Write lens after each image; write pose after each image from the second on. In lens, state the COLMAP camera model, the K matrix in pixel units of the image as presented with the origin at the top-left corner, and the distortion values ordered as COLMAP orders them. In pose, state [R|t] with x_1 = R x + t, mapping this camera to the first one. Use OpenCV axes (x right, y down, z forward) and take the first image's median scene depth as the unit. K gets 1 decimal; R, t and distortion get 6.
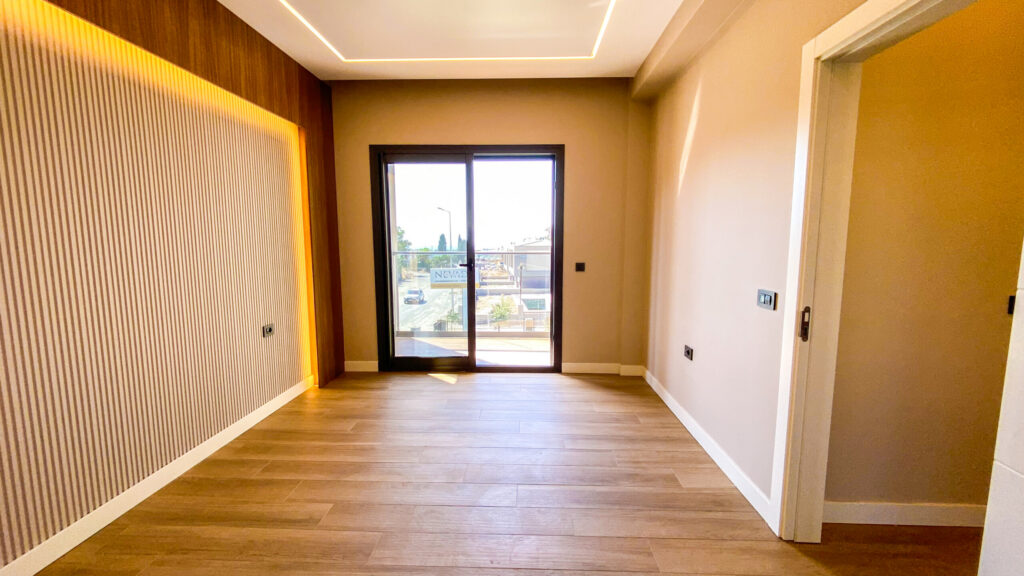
lens RADIAL K [[425.6, 0, 512.0], [0, 425.6, 288.0], [0, 0, 1]] dist [-0.000007, -0.000265]
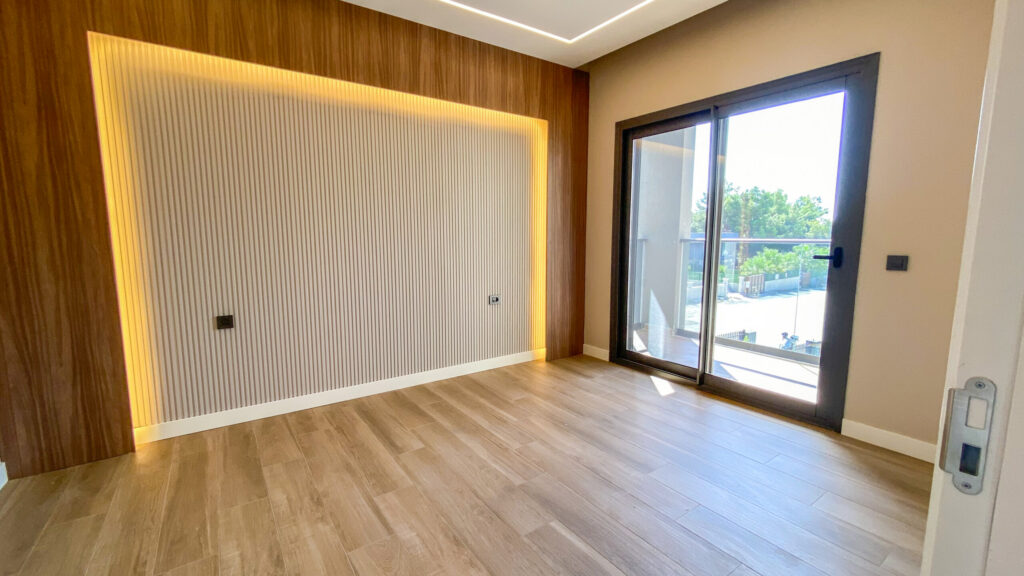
lens RADIAL K [[425.6, 0, 512.0], [0, 425.6, 288.0], [0, 0, 1]] dist [-0.000007, -0.000265]
pose [[0.608616, 0.092573, -0.788046, 0.378950], [-0.087359, 0.994951, 0.049411, 0.004986], [0.788641, 0.038770, 0.613630, 0.304217]]
